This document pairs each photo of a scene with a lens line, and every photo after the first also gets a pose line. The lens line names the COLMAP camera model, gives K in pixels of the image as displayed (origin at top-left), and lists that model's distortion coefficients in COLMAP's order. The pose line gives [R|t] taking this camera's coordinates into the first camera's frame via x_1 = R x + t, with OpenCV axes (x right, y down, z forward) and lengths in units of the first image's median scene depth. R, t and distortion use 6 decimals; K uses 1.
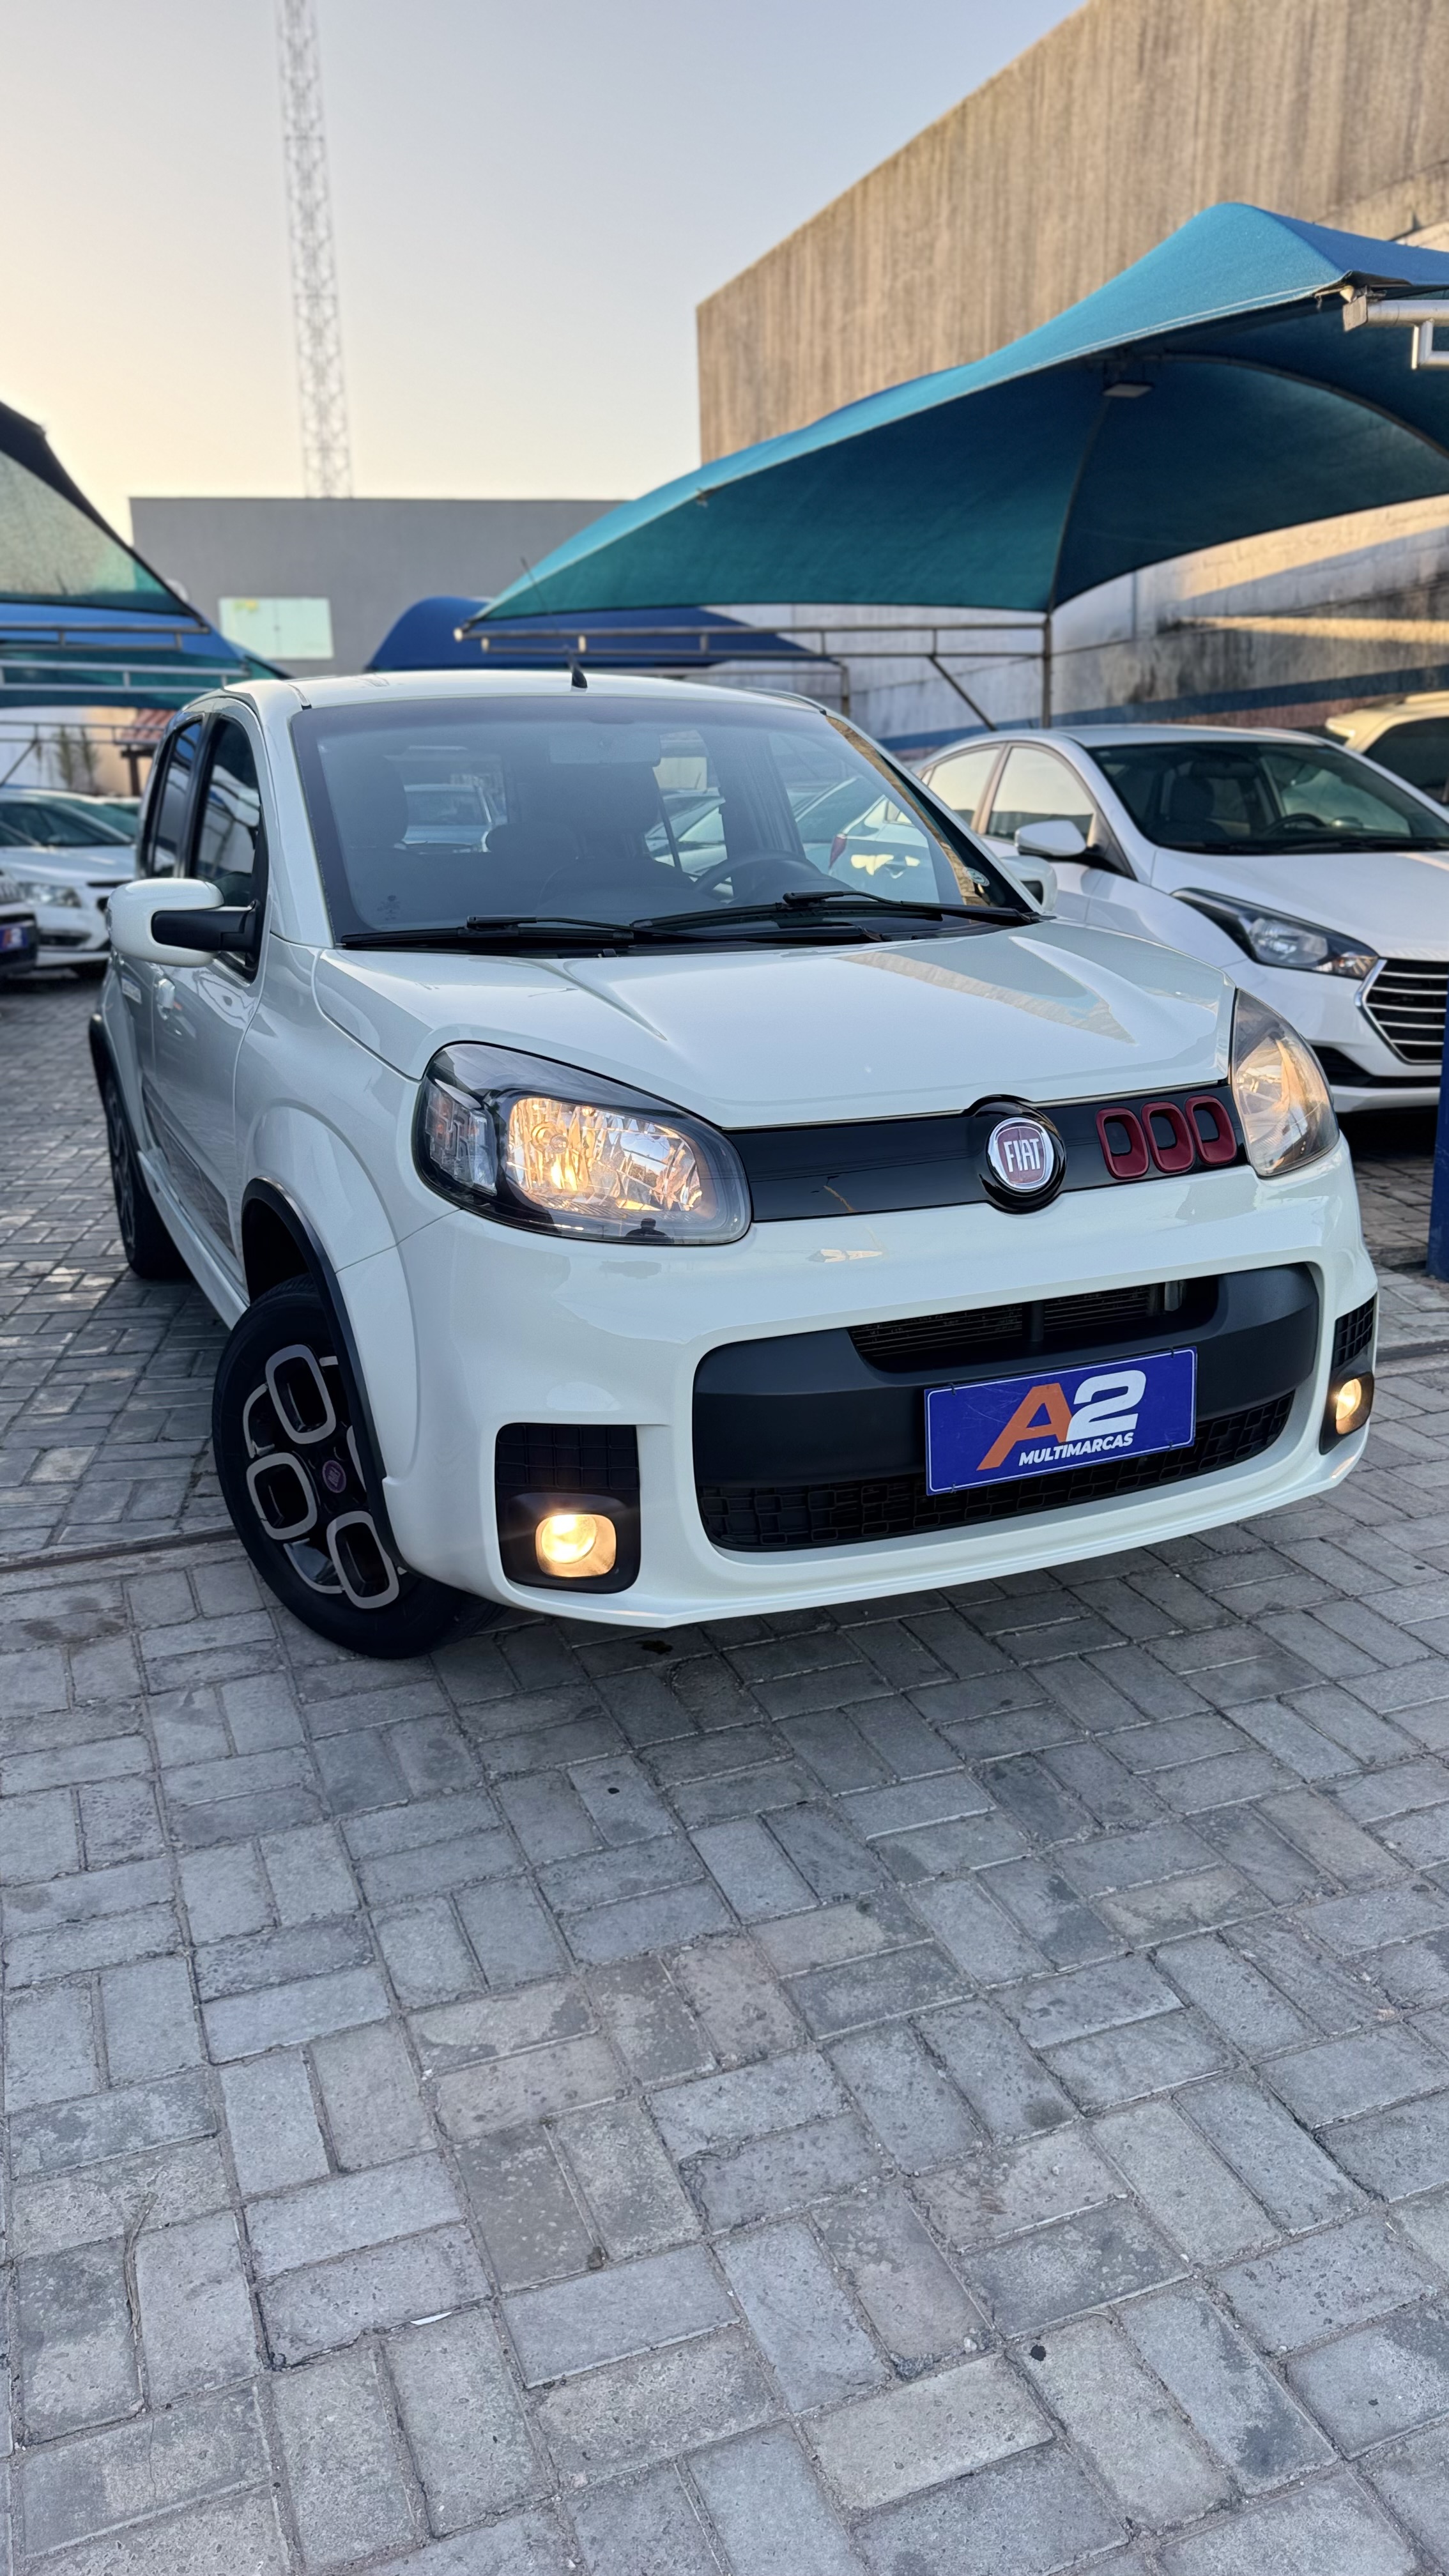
lens RADIAL K [[1888.7, 0, 584.4], [0, 1888.7, 1319.0], [0, 0, 1]] dist [0.070788, -0.120502]
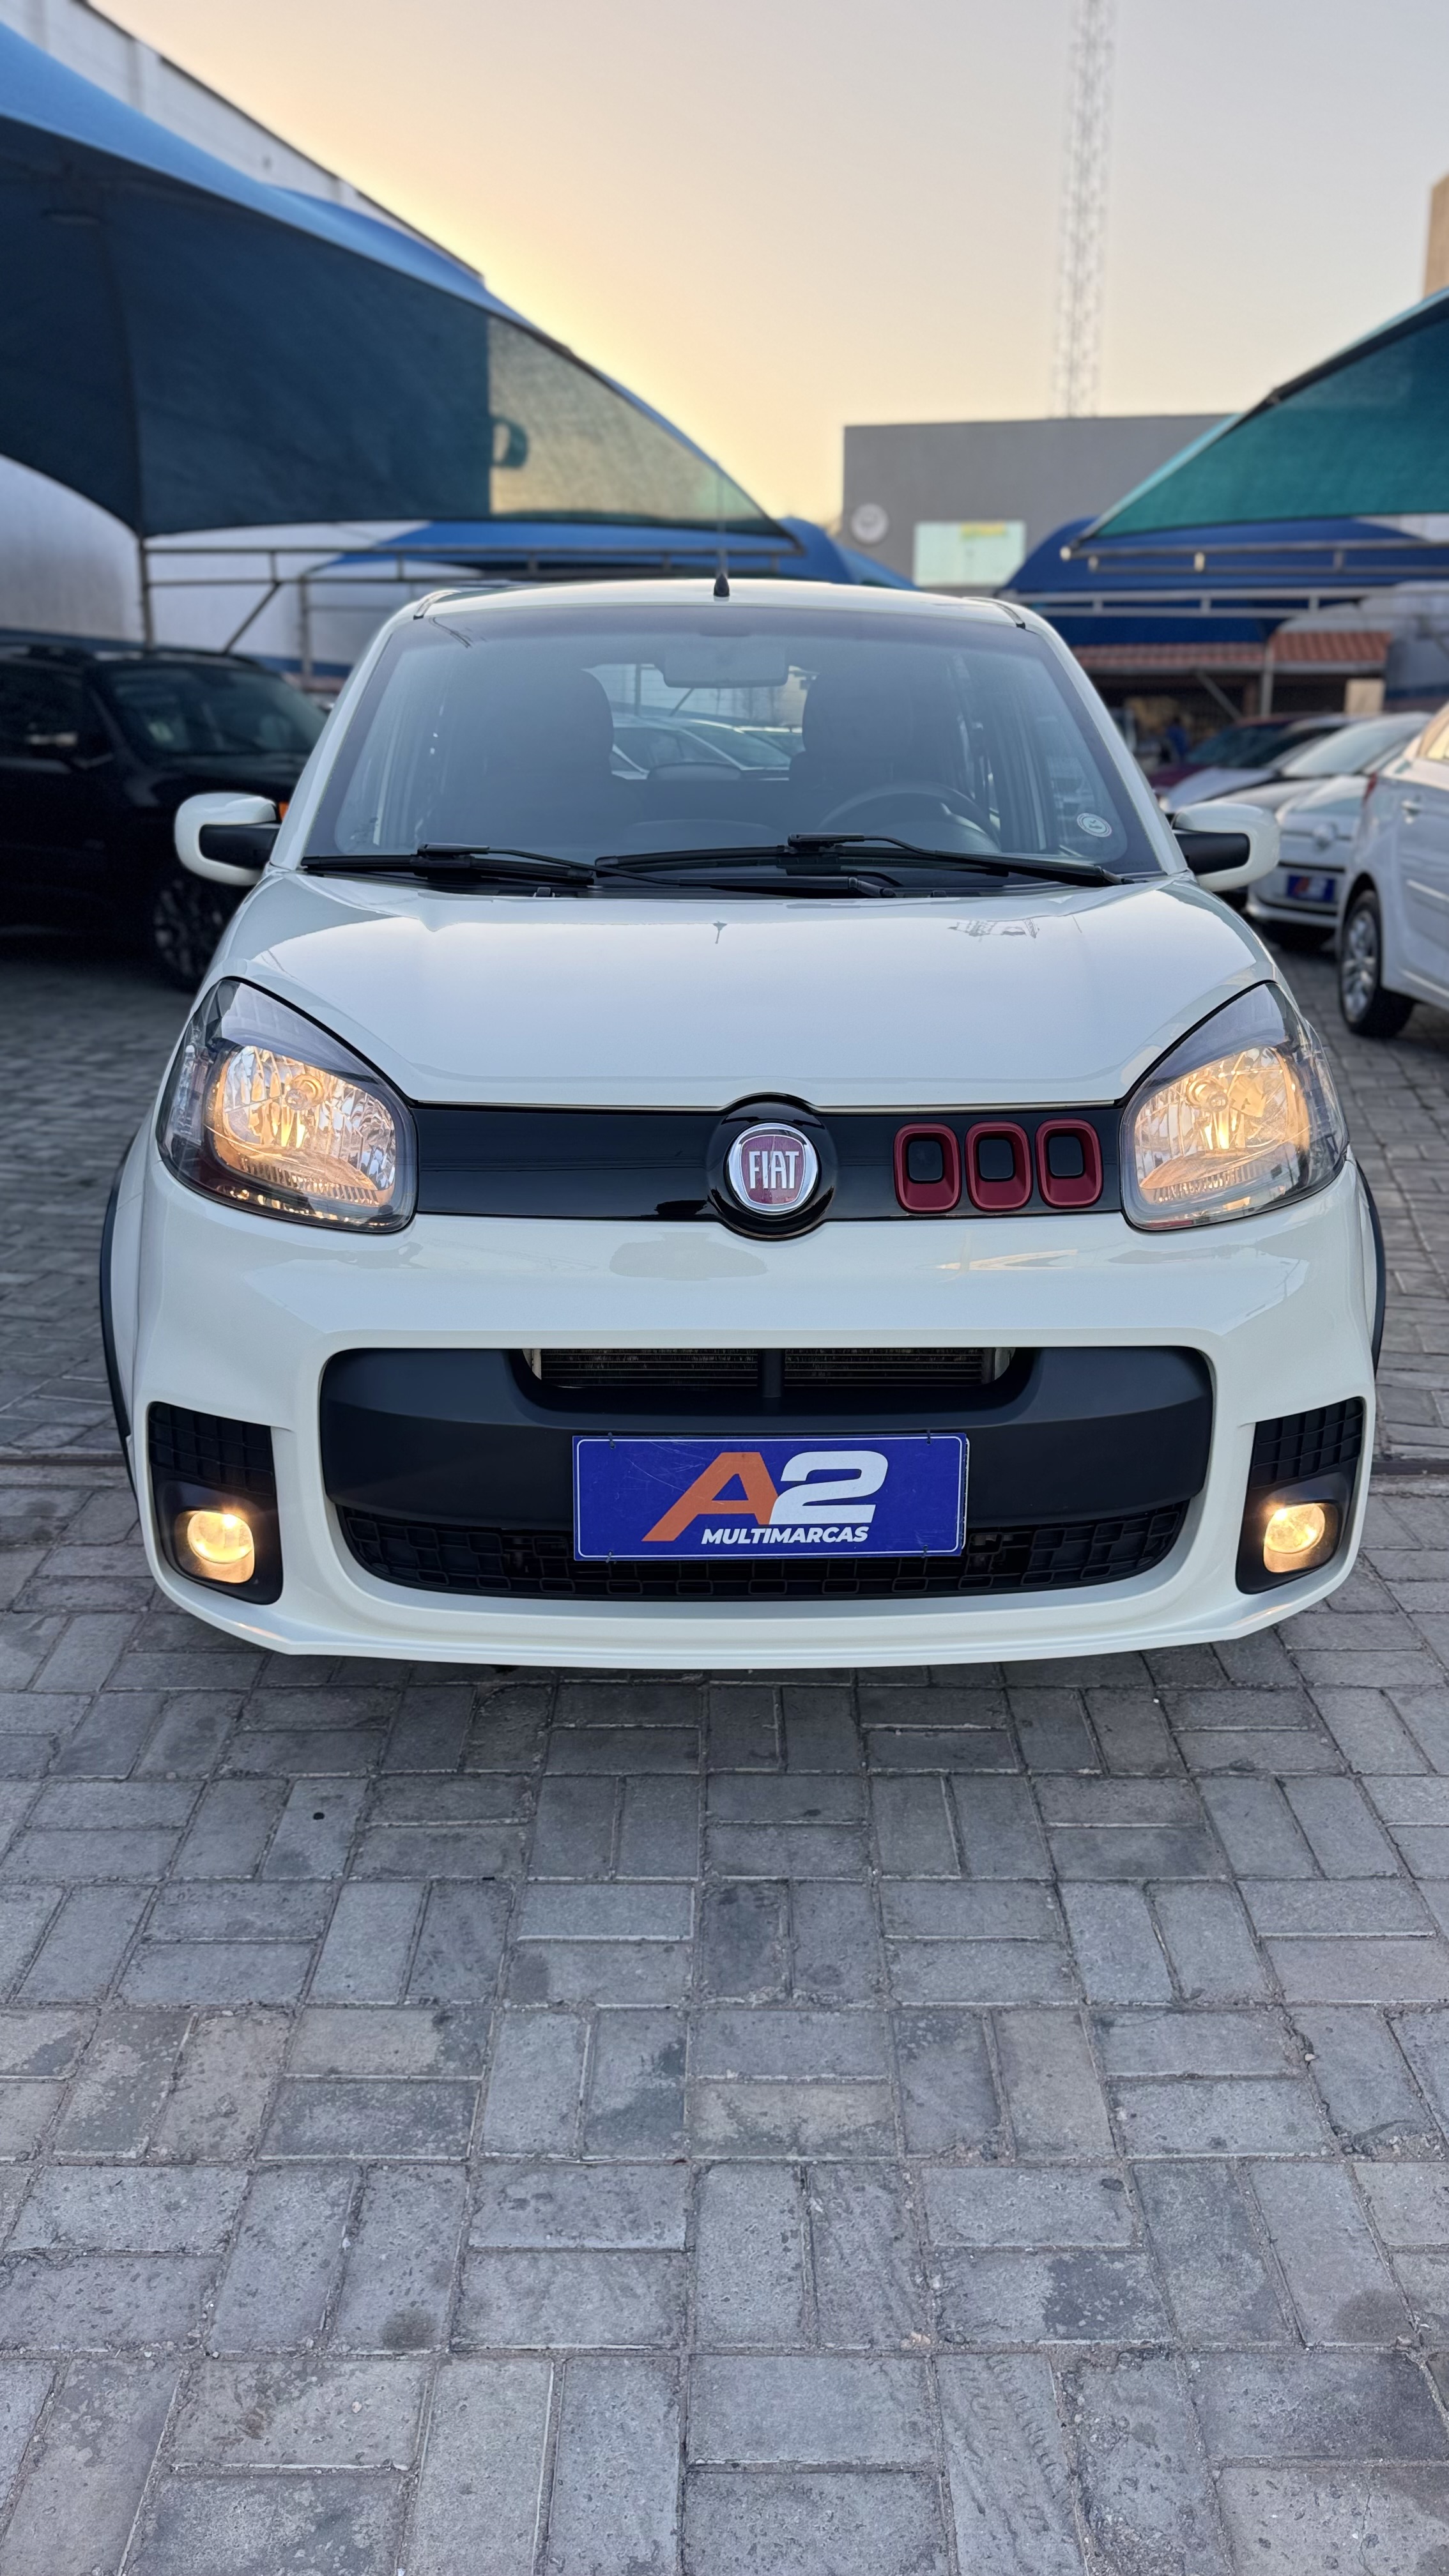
lens RADIAL K [[1832.7, 0, 724.5], [0, 1832.7, 1288.0], [0, 0, 1]] dist [0.023551, -0.025768]
pose [[0.929323, 0.127882, -0.346417, 0.491593], [-0.117570, 0.991769, 0.050716, -0.073052], [0.350052, -0.006403, 0.936709, 0.255055]]
